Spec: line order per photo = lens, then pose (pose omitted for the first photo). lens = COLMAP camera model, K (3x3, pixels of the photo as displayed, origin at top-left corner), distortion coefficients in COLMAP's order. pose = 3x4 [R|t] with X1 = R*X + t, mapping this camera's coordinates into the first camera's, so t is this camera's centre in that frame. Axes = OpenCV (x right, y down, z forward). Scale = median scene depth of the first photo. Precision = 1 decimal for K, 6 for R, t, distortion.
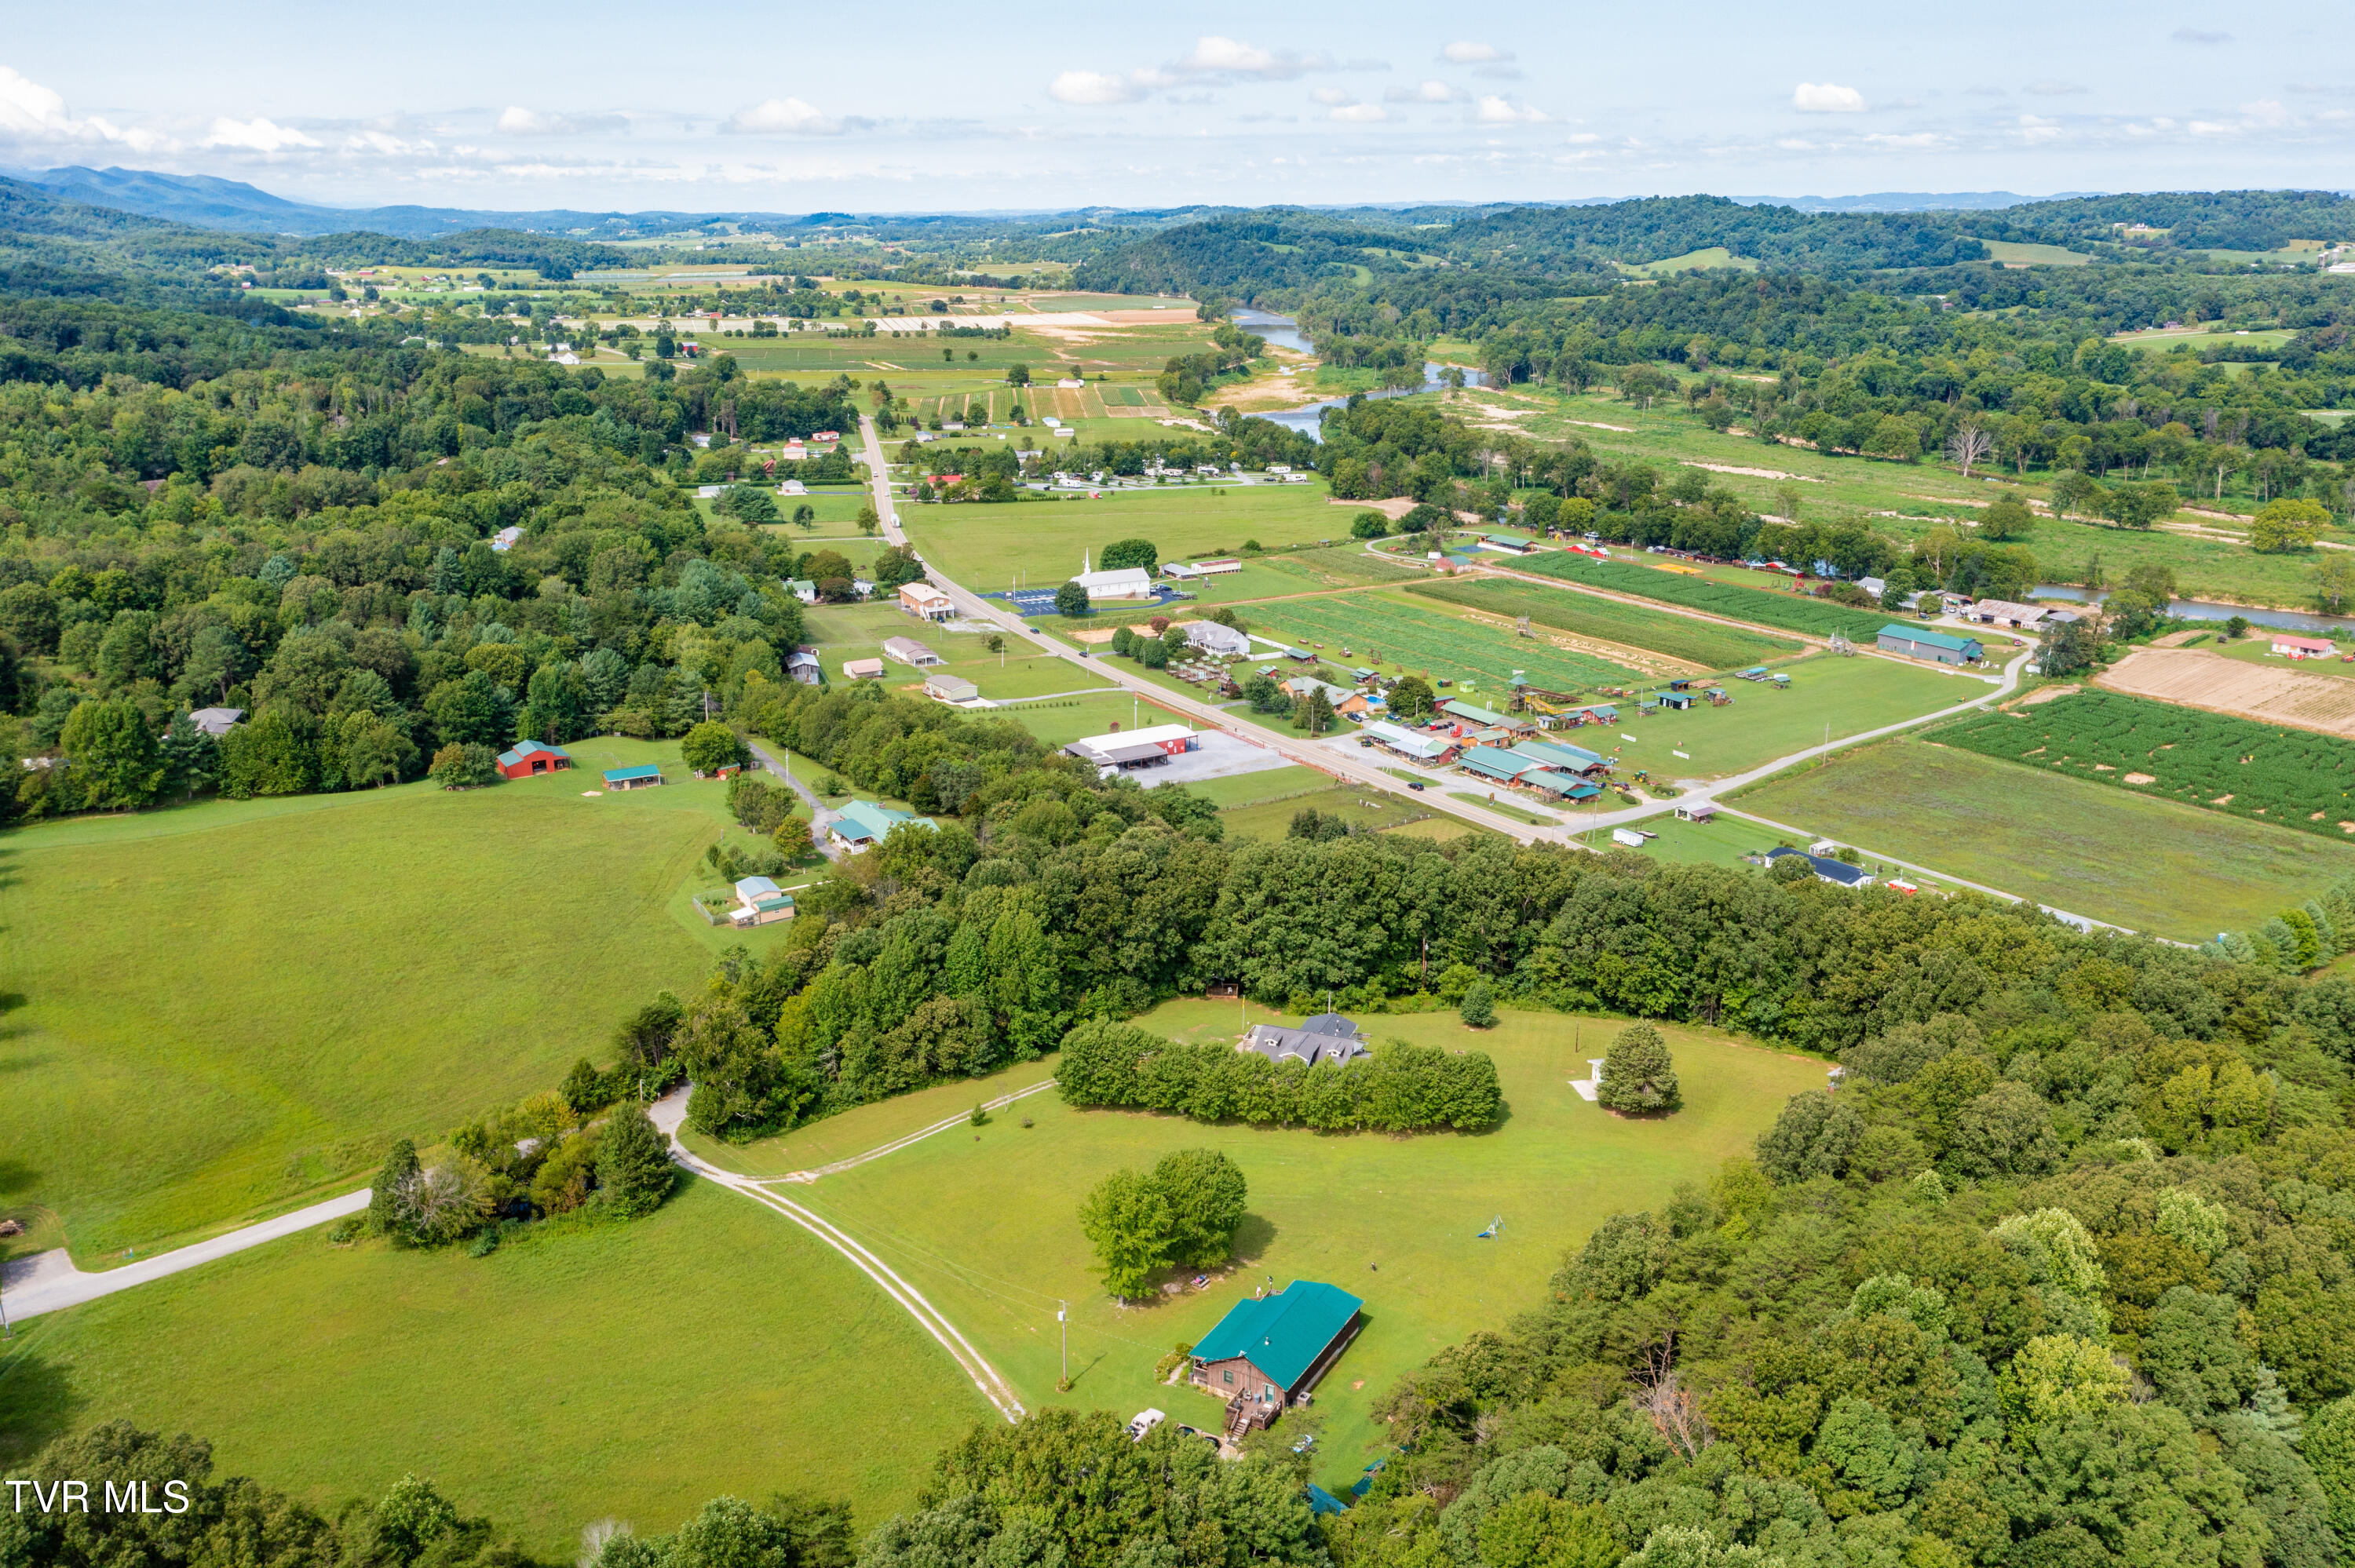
lens RADIAL K [[1875.4, 0, 1182.6], [0, 1875.4, 787.6], [0, 0, 1]] dist [-0.001431, 0.010282]
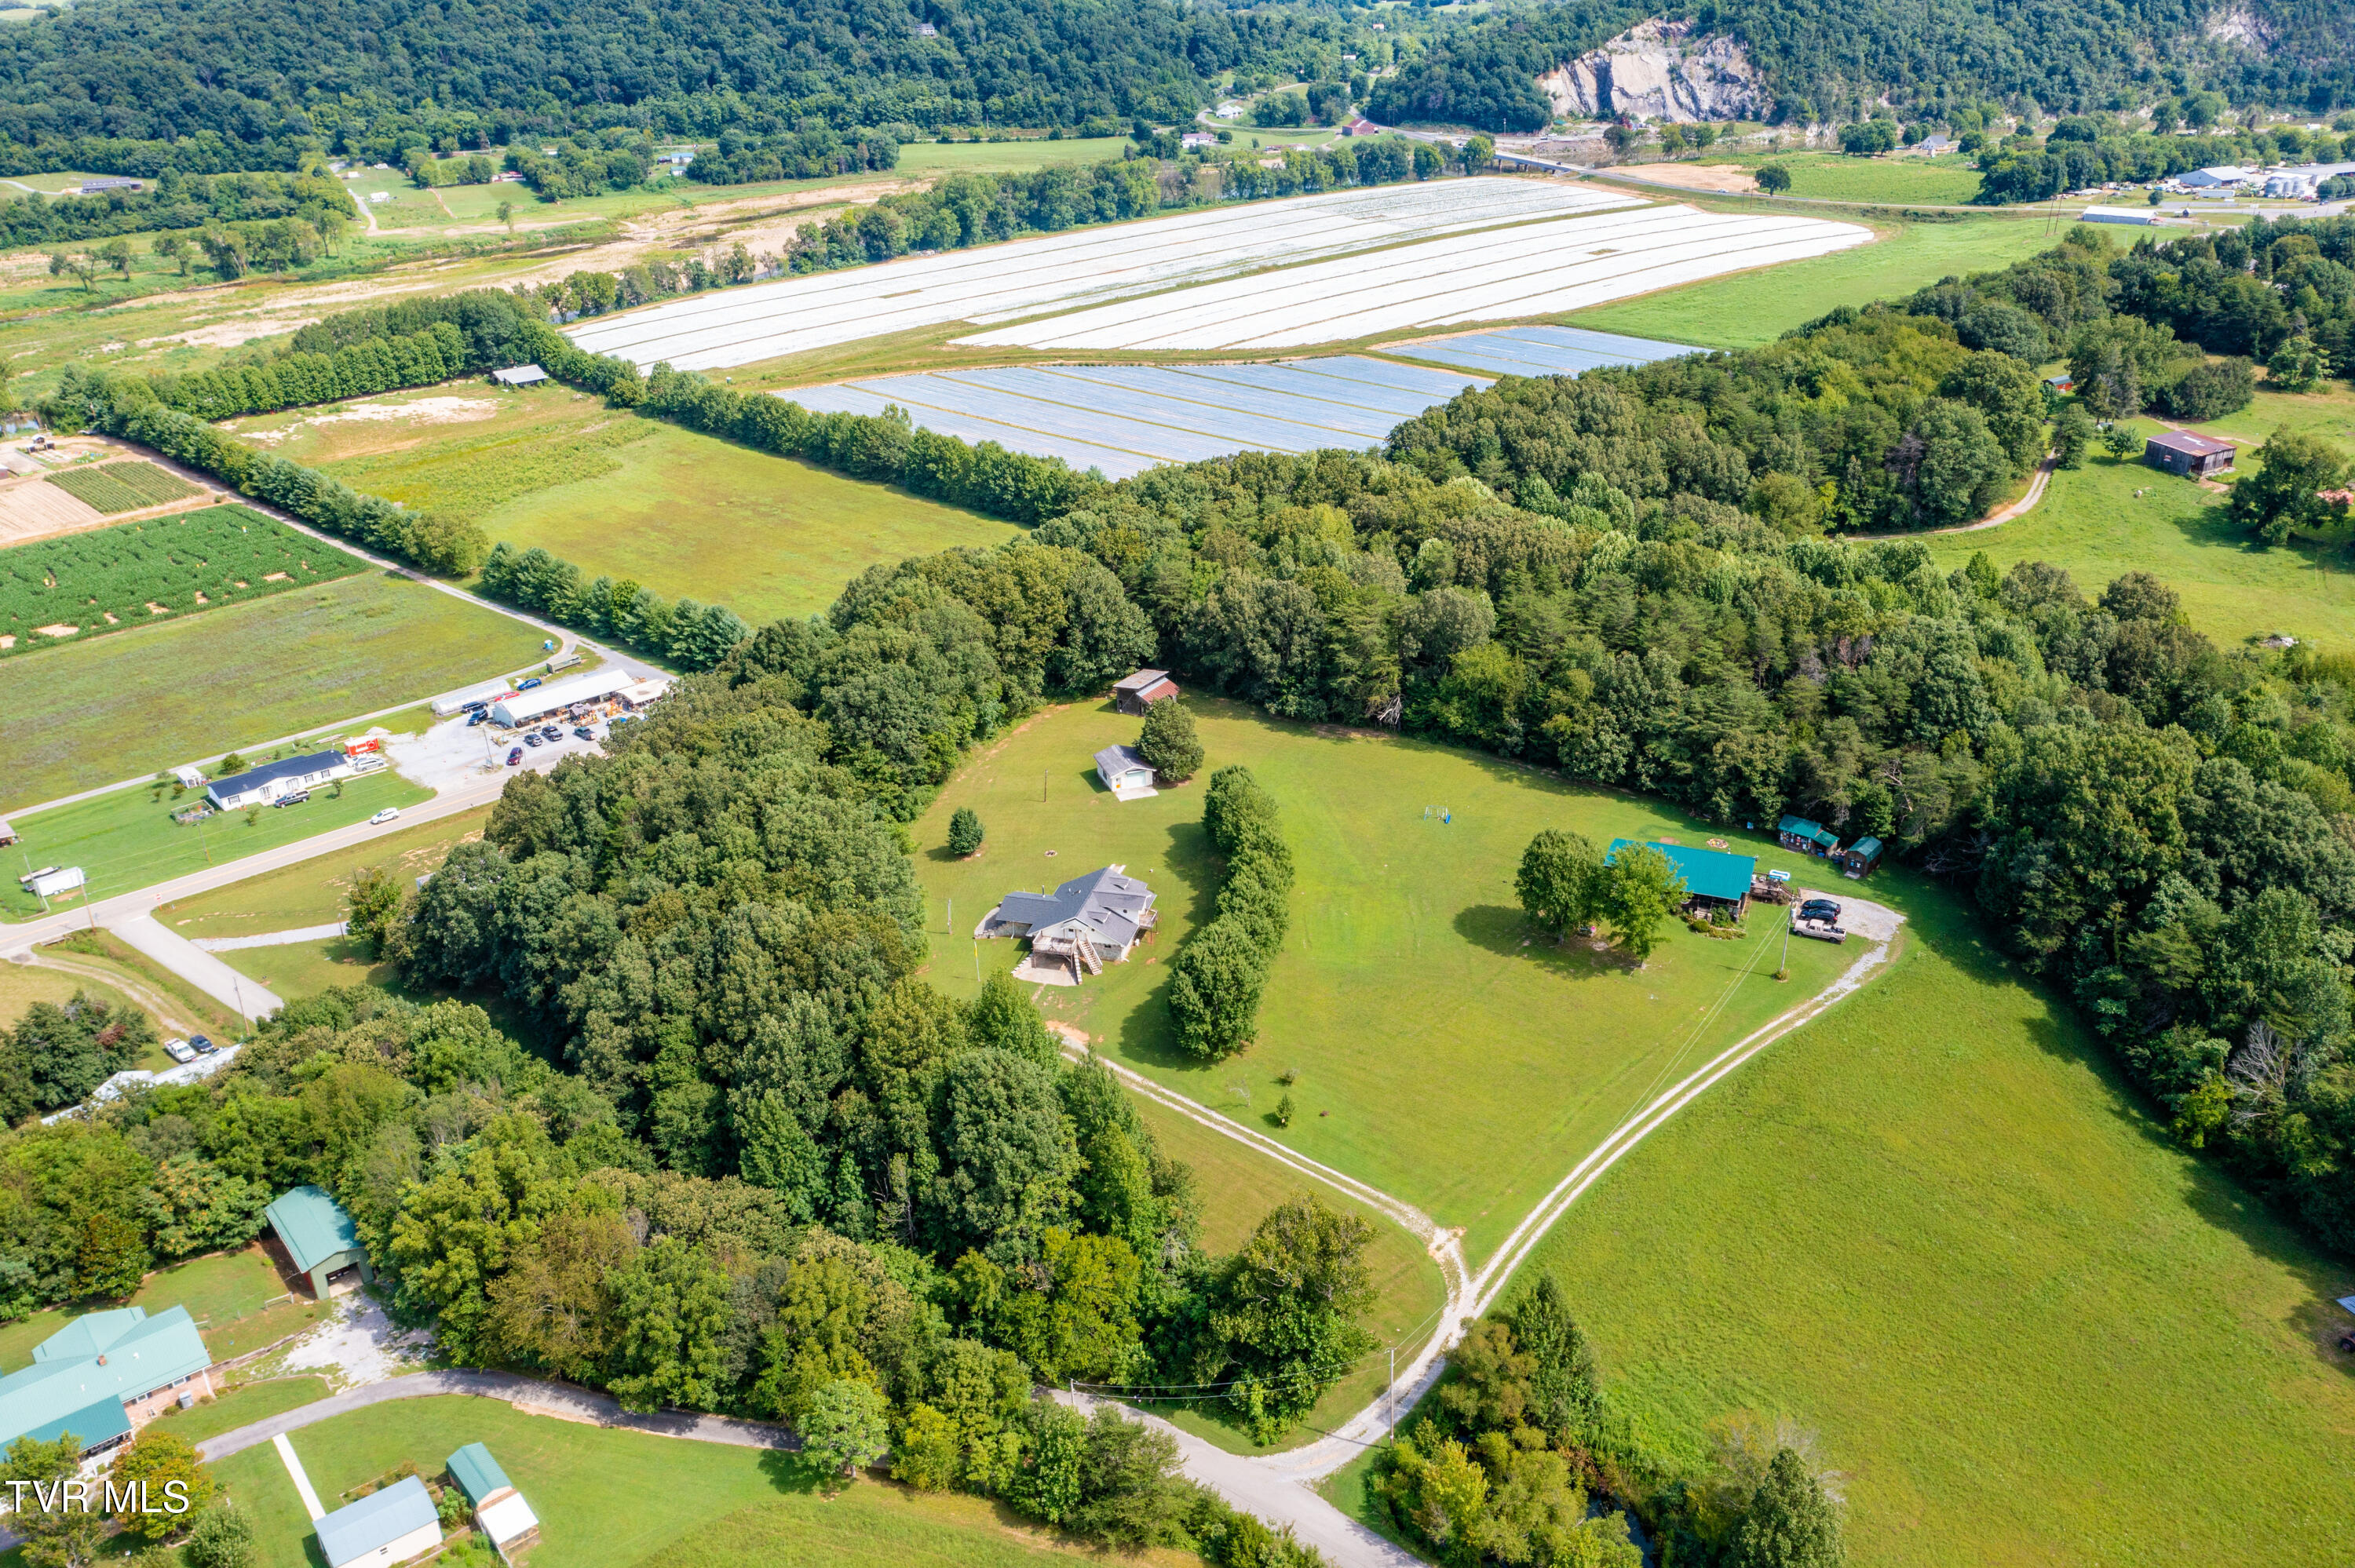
lens RADIAL K [[1871.0, 0, 1182.6], [0, 1871.0, 777.1], [0, 0, 1]] dist [-0.000171, 0.005538]
pose [[-0.138334, -0.401917, 0.905167, -0.225950], [0.314890, 0.848678, 0.424958, -0.087941], [-0.938993, 0.343814, 0.009159, 0.289974]]
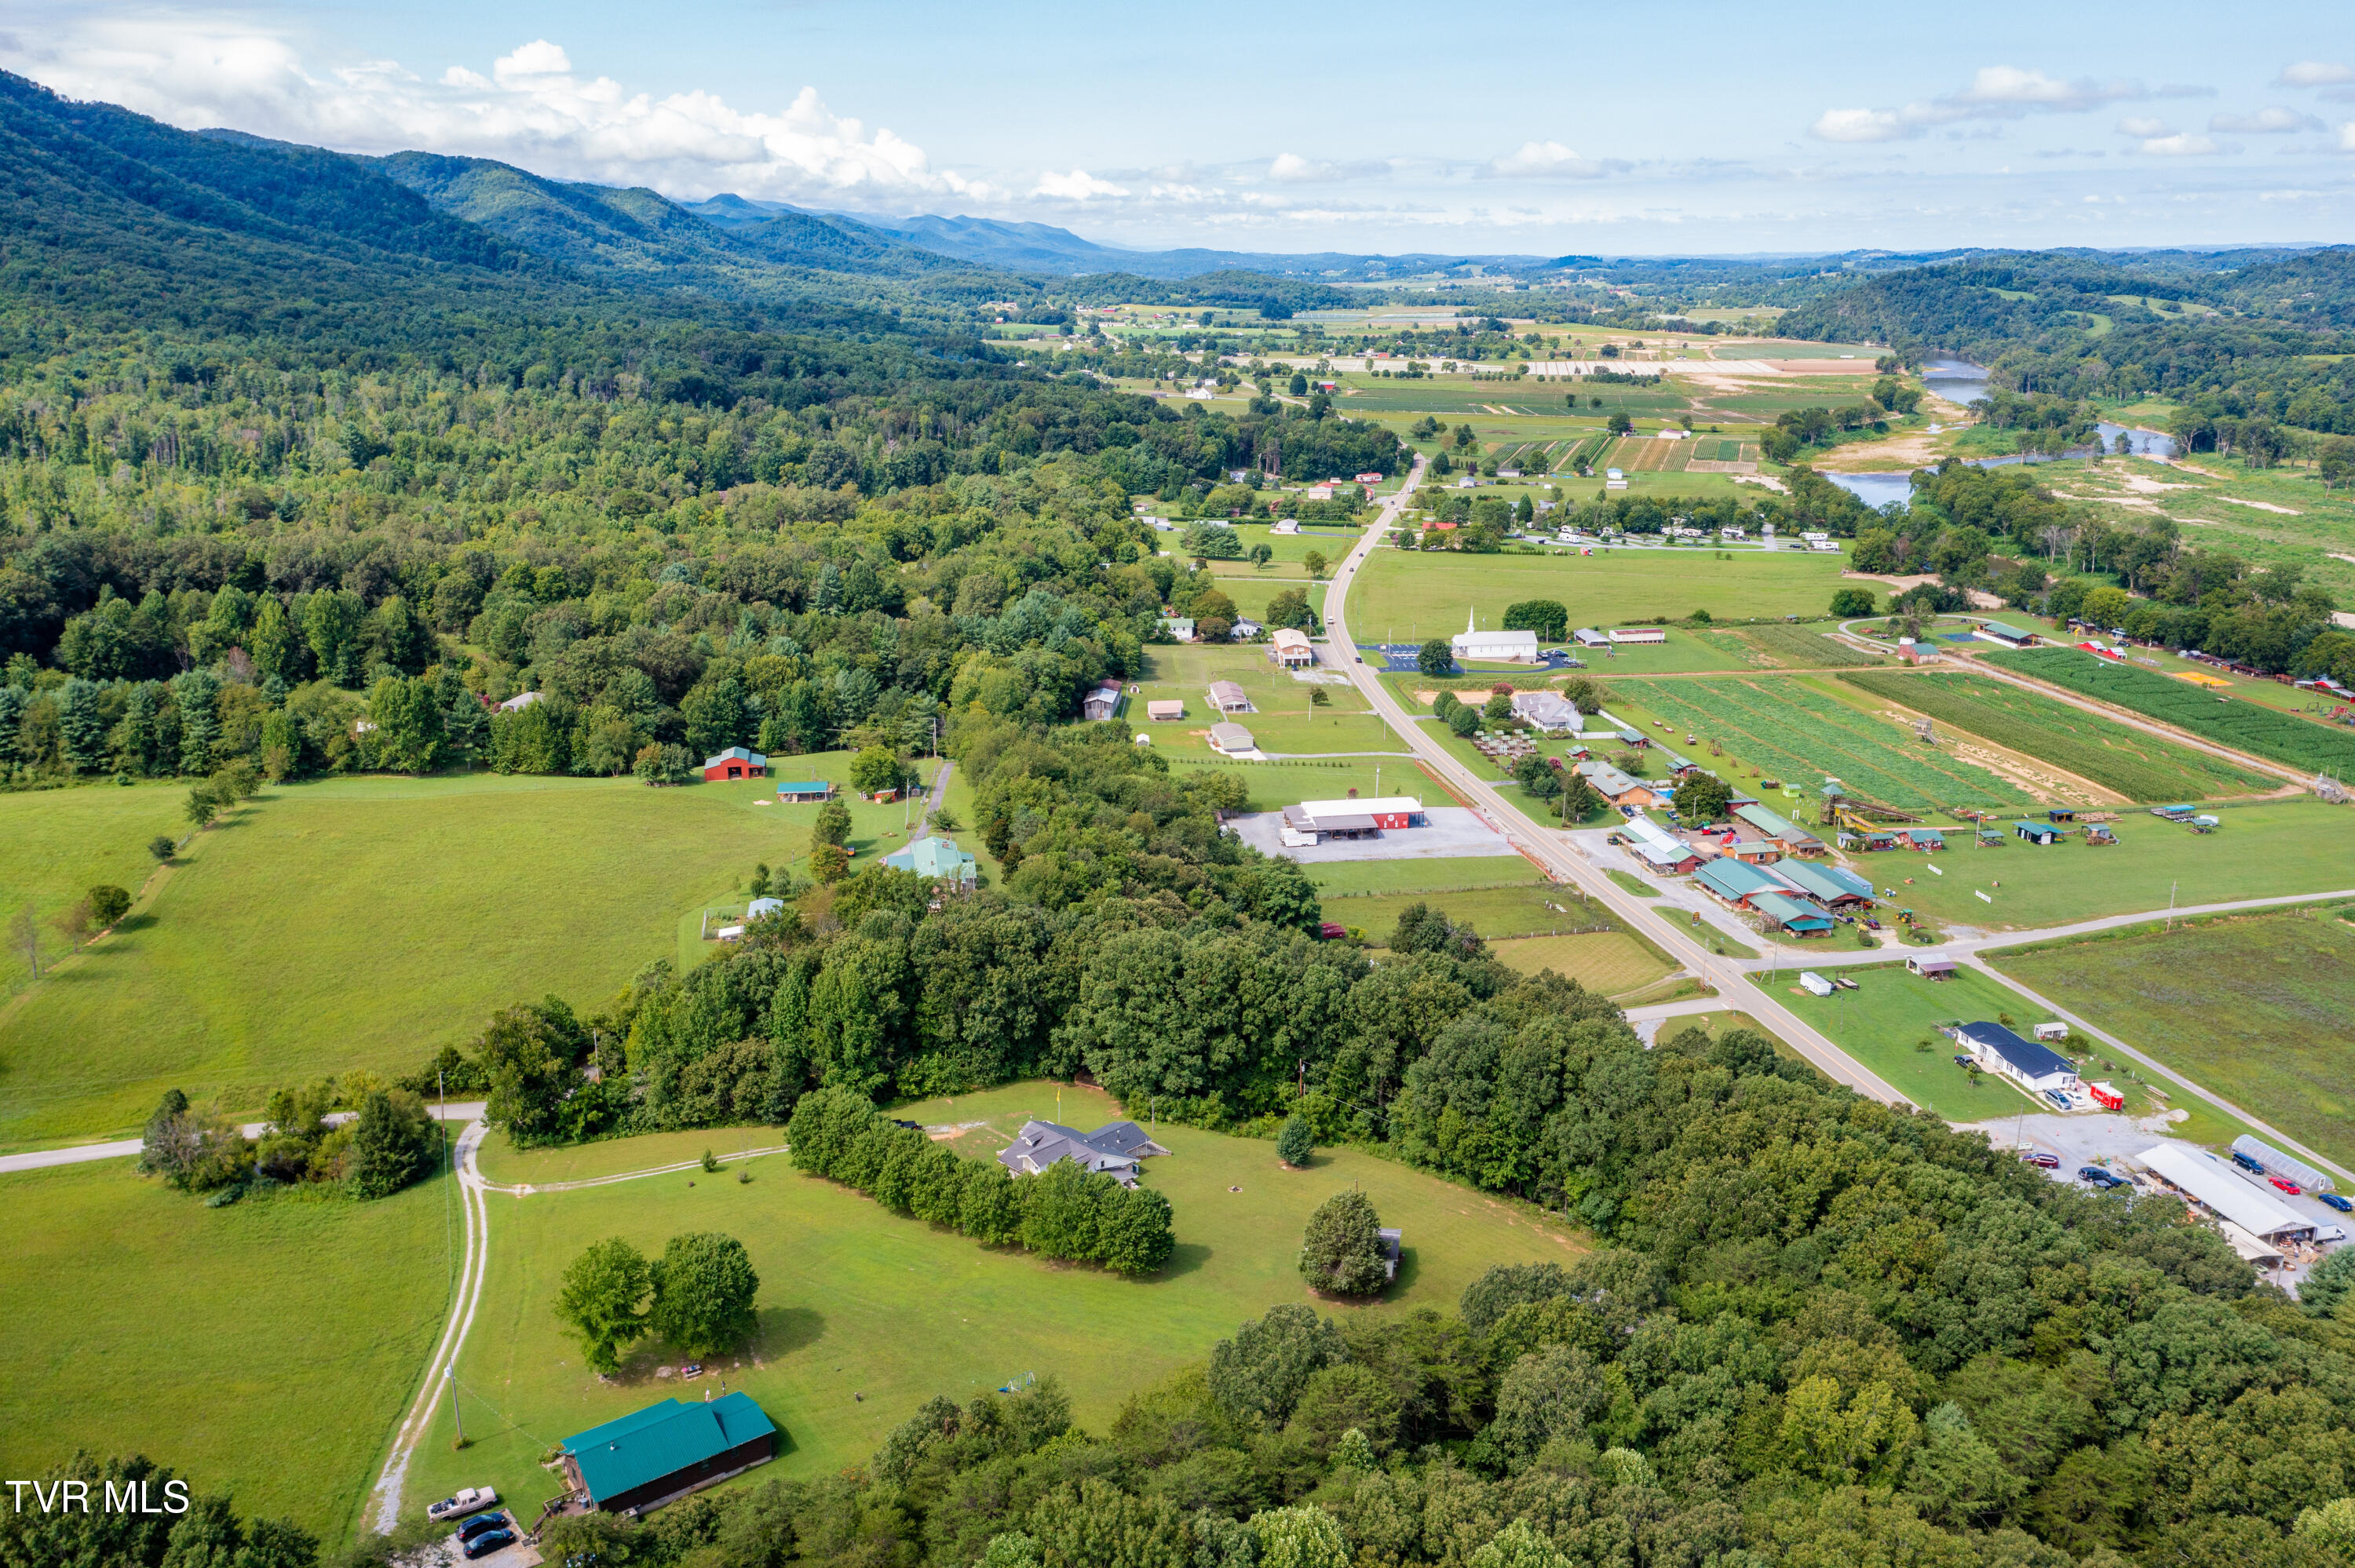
lens RADIAL K [[1875.4, 0, 1182.6], [0, 1875.4, 787.6], [0, 0, 1]] dist [-0.001431, 0.010282]
pose [[0.924810, 0.104929, -0.365673, 0.138231], [-0.112538, 0.993647, 0.000509, -0.015377], [0.363403, 0.040682, 0.930743, 0.045517]]
